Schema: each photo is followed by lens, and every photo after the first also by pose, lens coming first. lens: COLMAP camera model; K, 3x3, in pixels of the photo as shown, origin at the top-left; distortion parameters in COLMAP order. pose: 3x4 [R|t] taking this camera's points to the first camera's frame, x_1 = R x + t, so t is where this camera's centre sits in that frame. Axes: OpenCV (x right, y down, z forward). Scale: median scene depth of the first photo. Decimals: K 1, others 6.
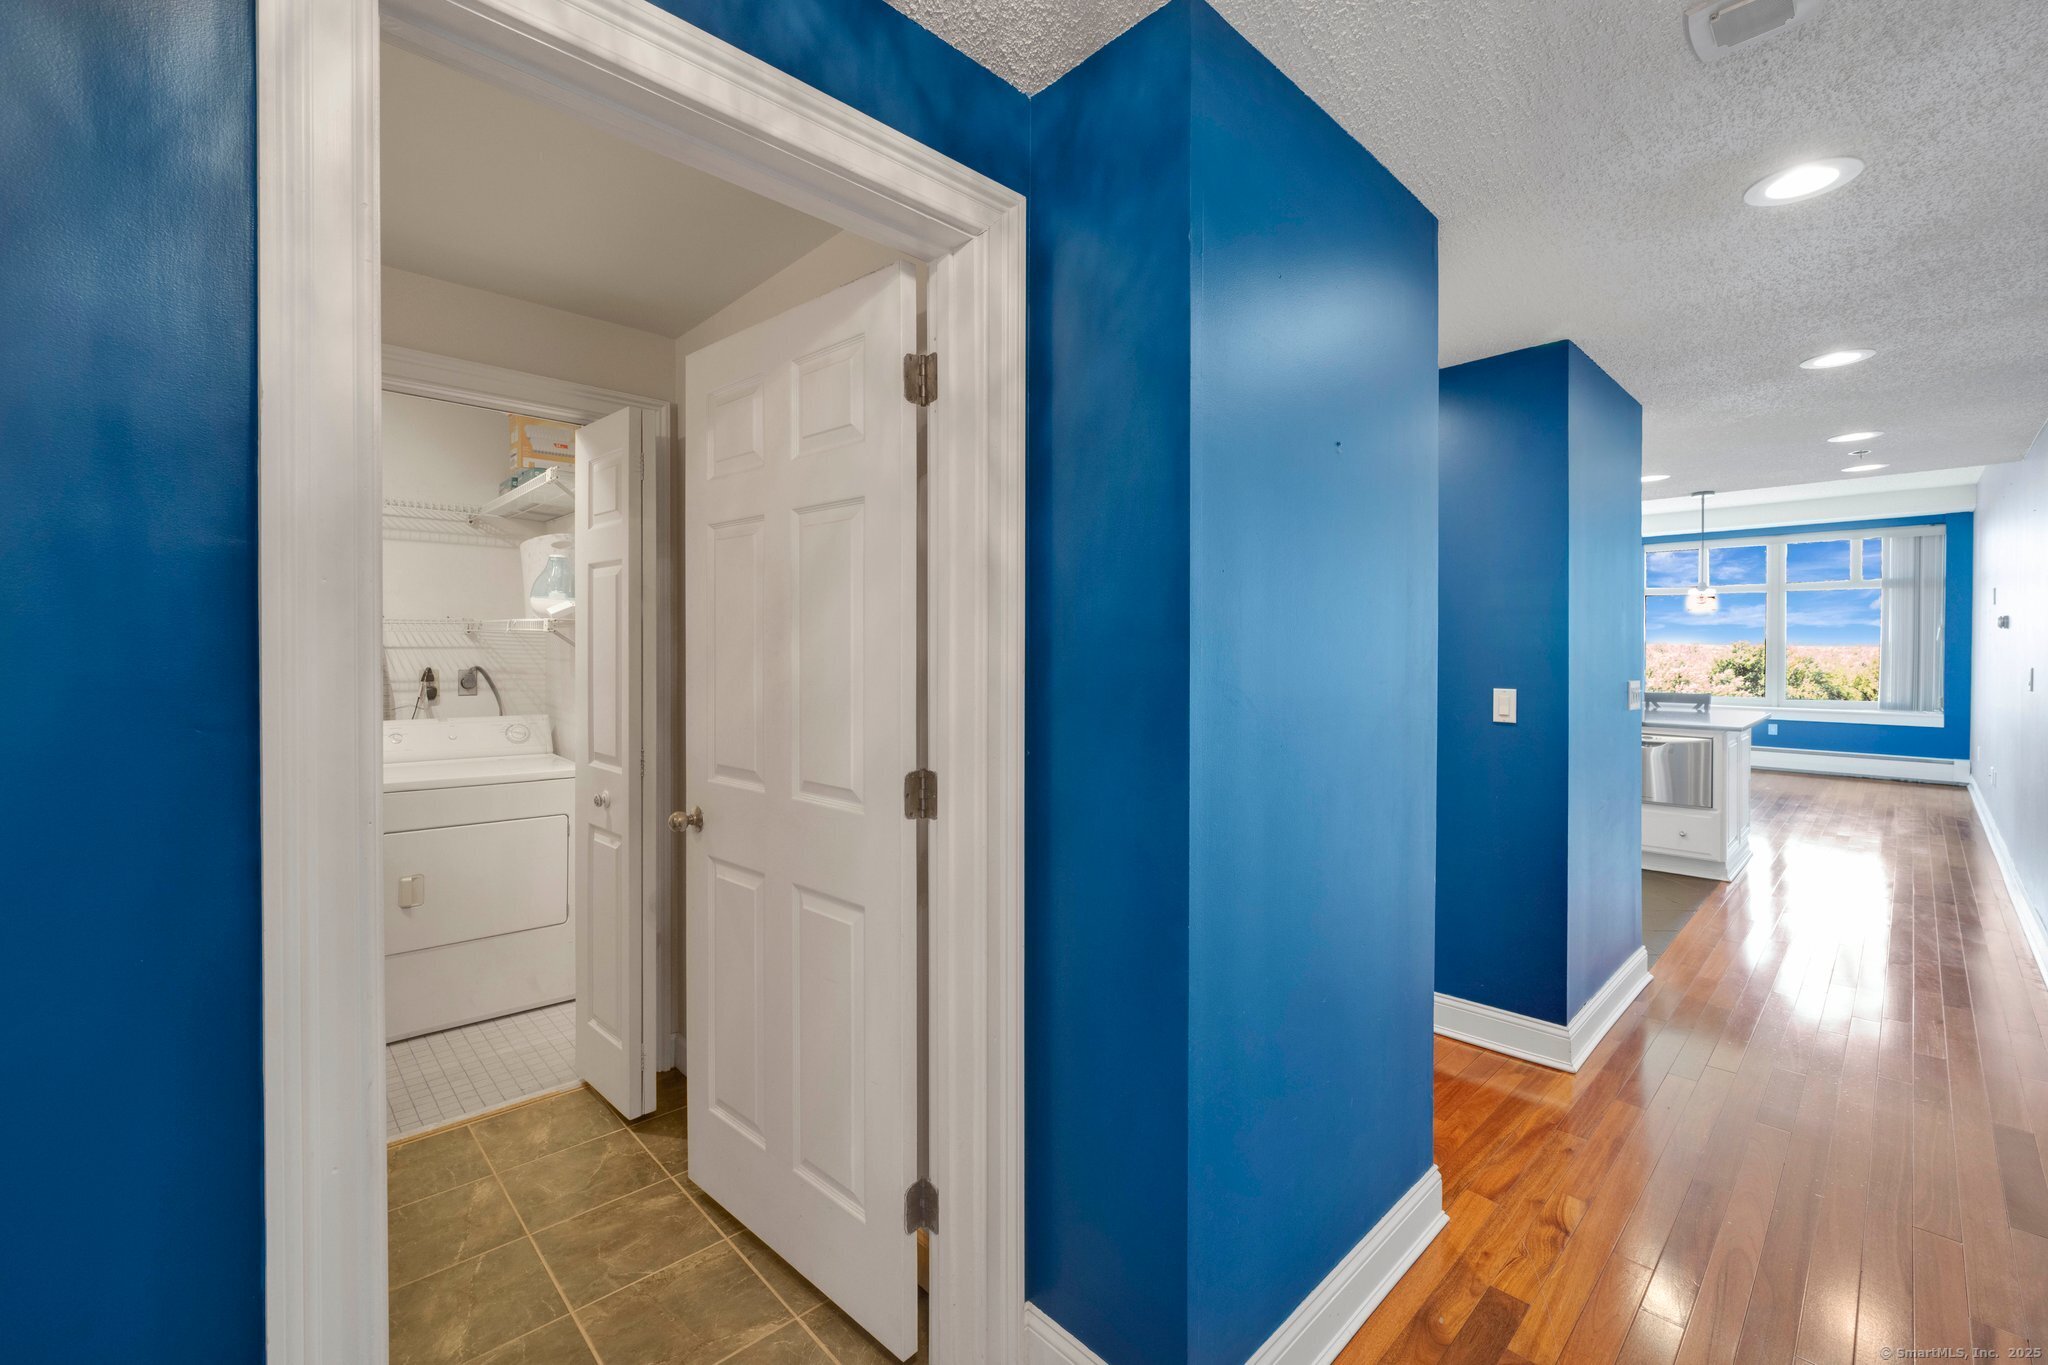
lens RADIAL K [[811.2, 0, 1033.2], [0, 811.2, 656.5], [0, 0, 1]] dist [0.000297, -0.000316]
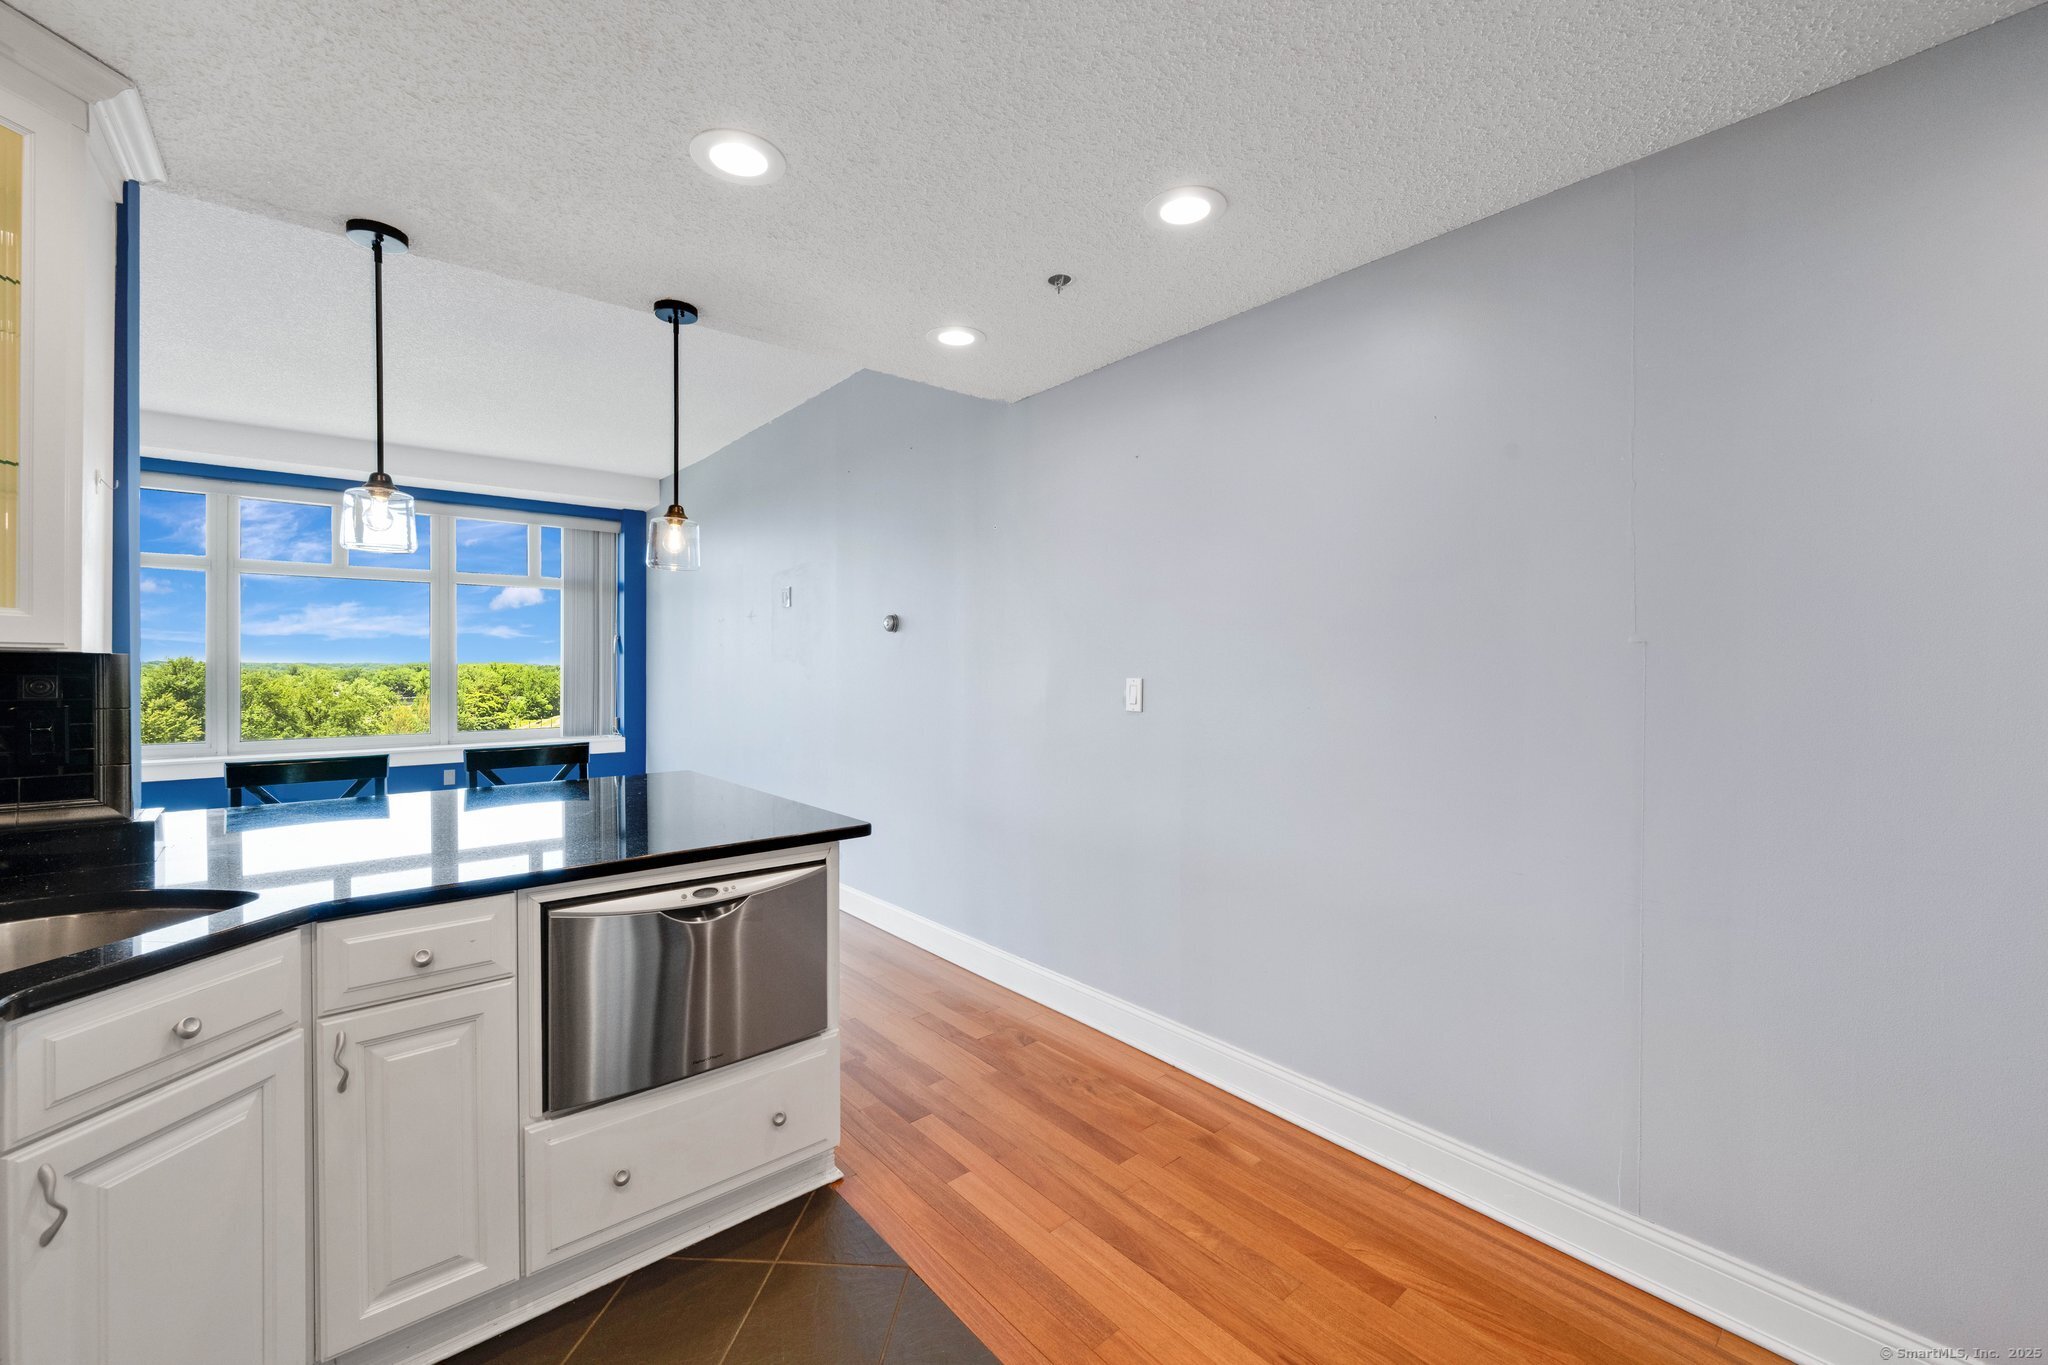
lens RADIAL K [[835.6, 0, 1027.4], [0, 835.6, 677.9], [0, 0, 1]] dist [-0.000284, 0.000036]
pose [[0.055799, -0.012611, 0.998362, 0.246600], [0.012366, 0.999852, 0.011939, 0.001384], [-0.998365, 0.011679, 0.055947, 0.517792]]
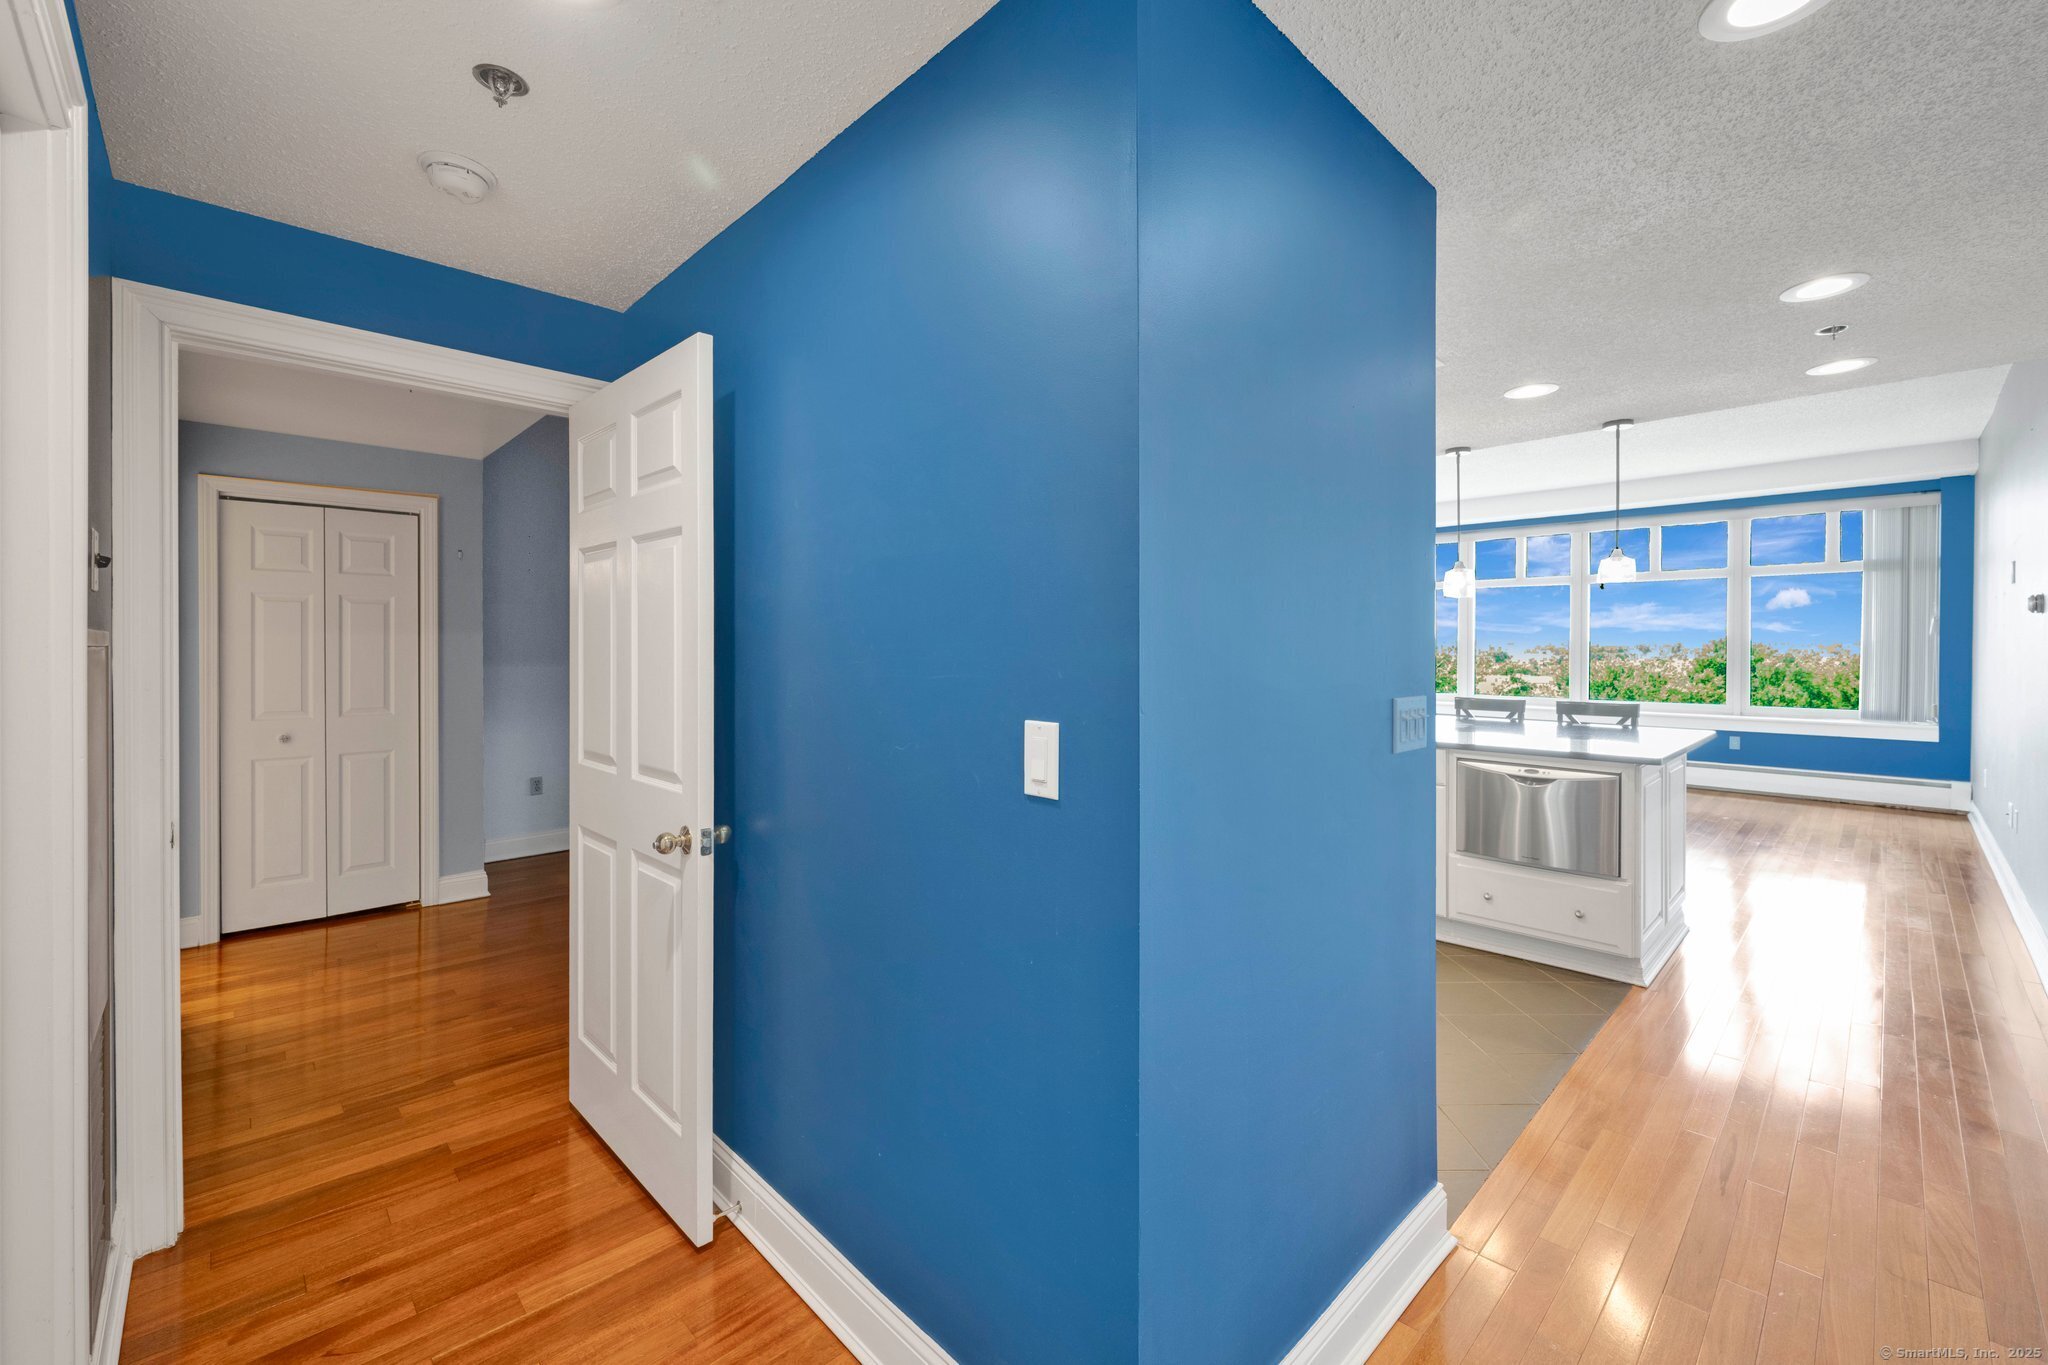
lens RADIAL K [[831.1, 0, 1029.7], [0, 831.1, 653.4], [0, 0, 1]] dist [-0.000246, 0.000243]
pose [[0.999760, 0.000373, 0.021913, 0.198028], [-0.000320, 0.999997, -0.002418, 0.001169], [-0.021914, 0.002410, 0.999757, 0.191072]]
